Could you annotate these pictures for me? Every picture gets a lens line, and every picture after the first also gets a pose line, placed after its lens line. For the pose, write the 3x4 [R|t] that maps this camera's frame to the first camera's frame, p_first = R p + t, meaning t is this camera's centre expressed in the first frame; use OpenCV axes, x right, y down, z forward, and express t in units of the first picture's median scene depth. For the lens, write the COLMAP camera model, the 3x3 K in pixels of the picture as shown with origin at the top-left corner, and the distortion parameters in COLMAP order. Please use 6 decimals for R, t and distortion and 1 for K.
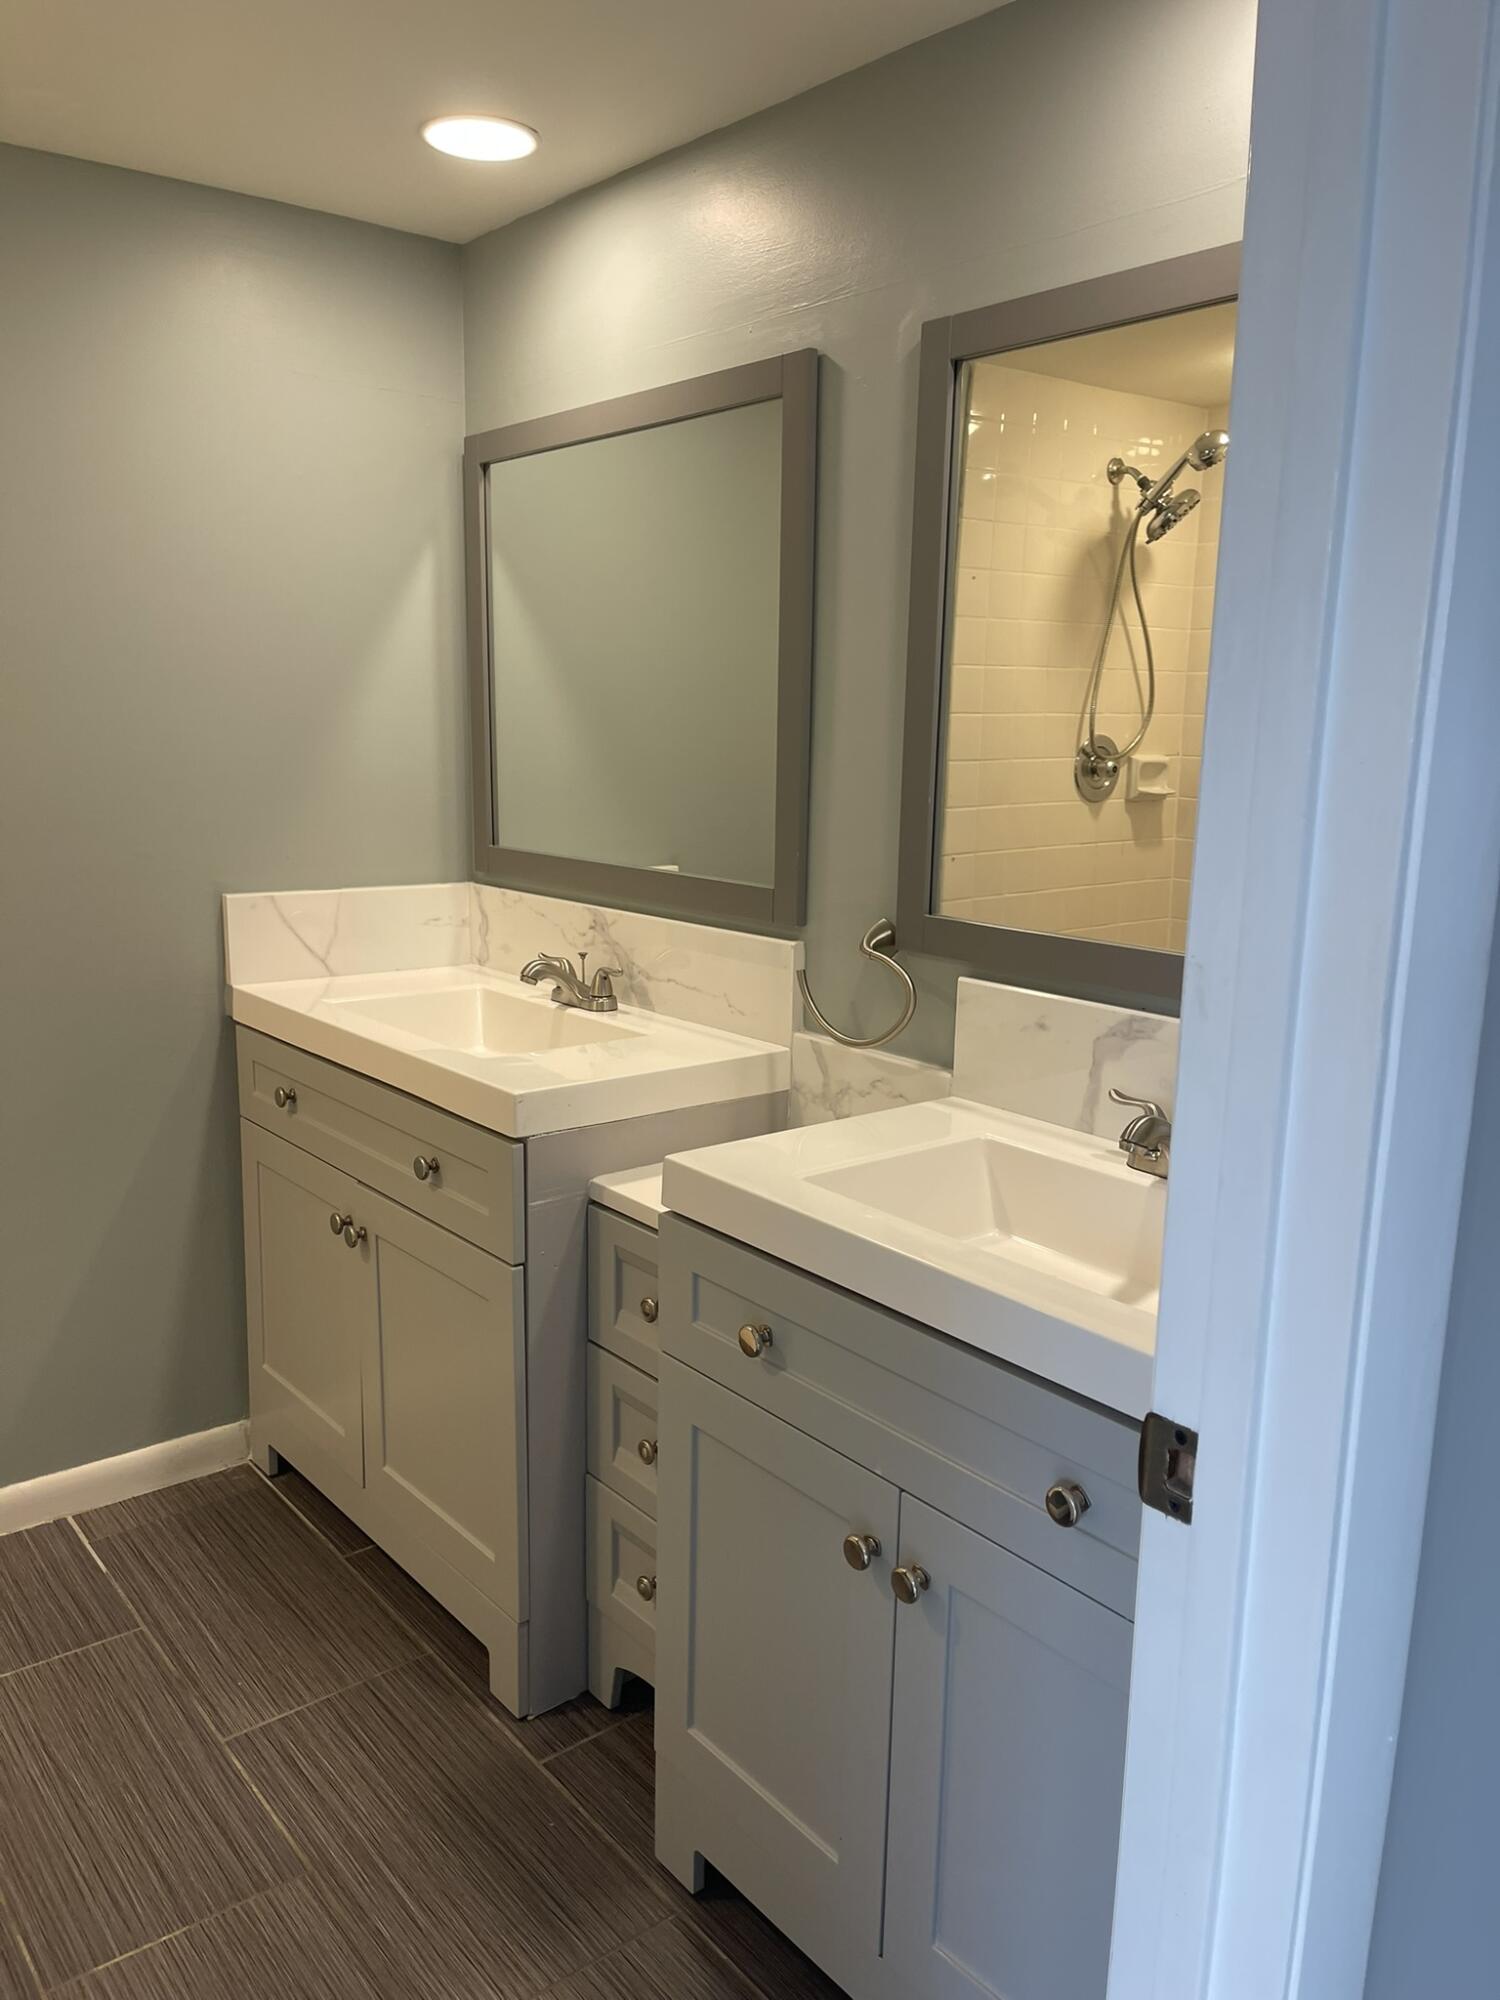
lens RADIAL K [[1484.4, 0, 753.9], [0, 1484.4, 1006.8], [0, 0, 1]] dist [0.076552, -0.114679]
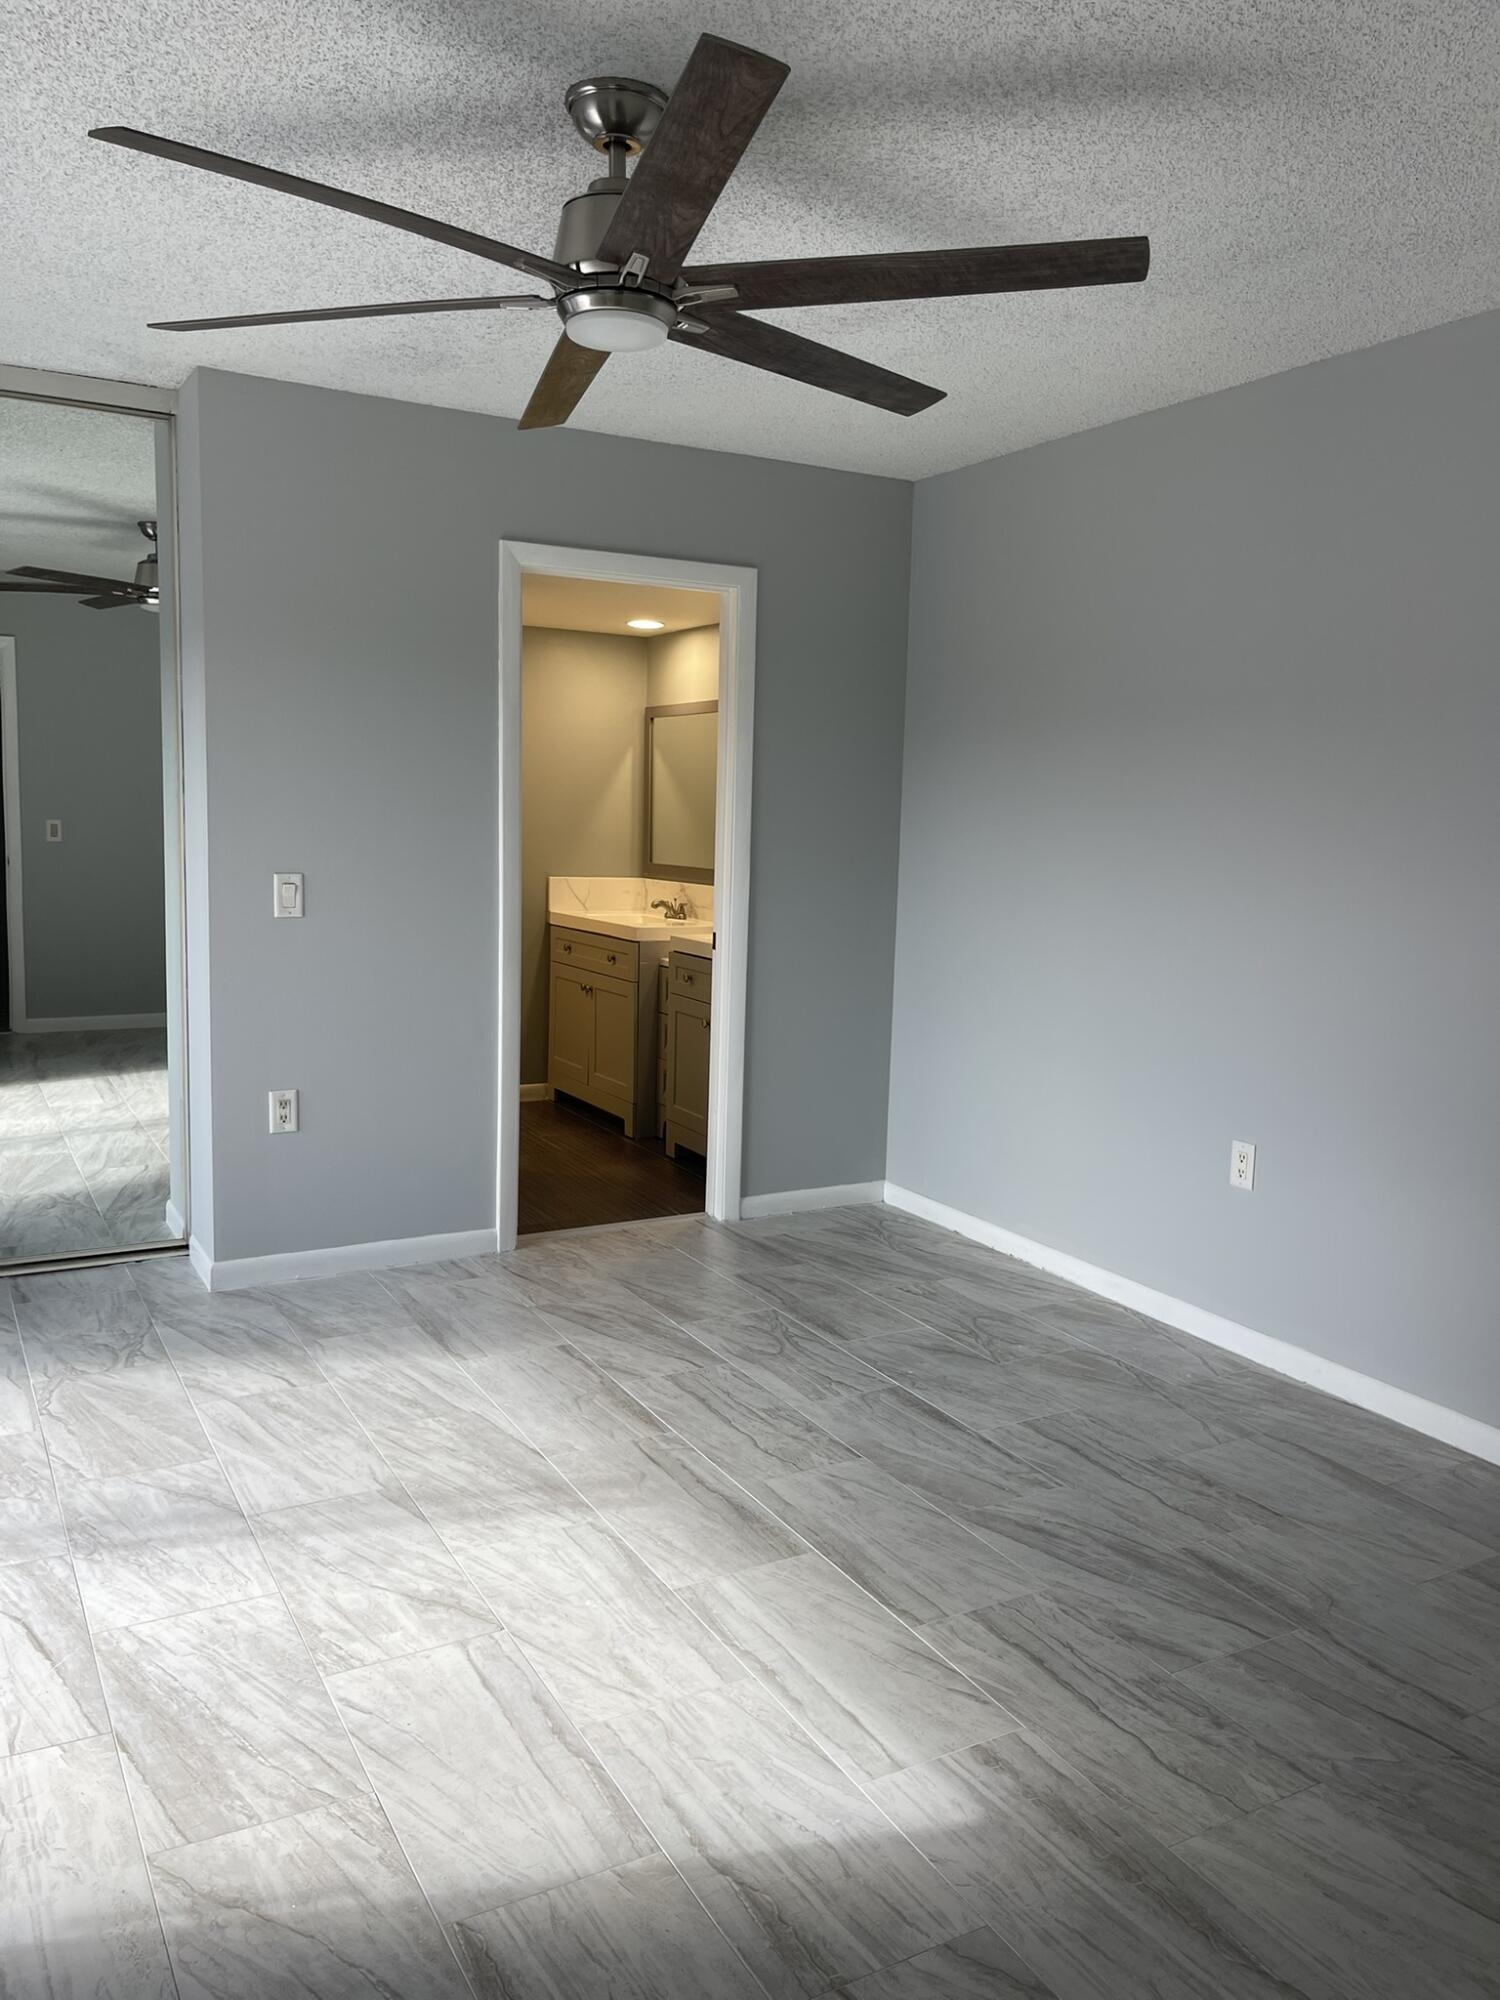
lens RADIAL K [[1479.6, 0, 747.1], [0, 1479.6, 1000.8], [0, 0, 1]] dist [0.130878, -0.181580]
pose [[0.983019, 0.033601, -0.180401, 0.493267], [-0.045813, 0.996901, -0.063957, 0.307857], [0.177693, 0.071135, 0.981512, -1.567131]]
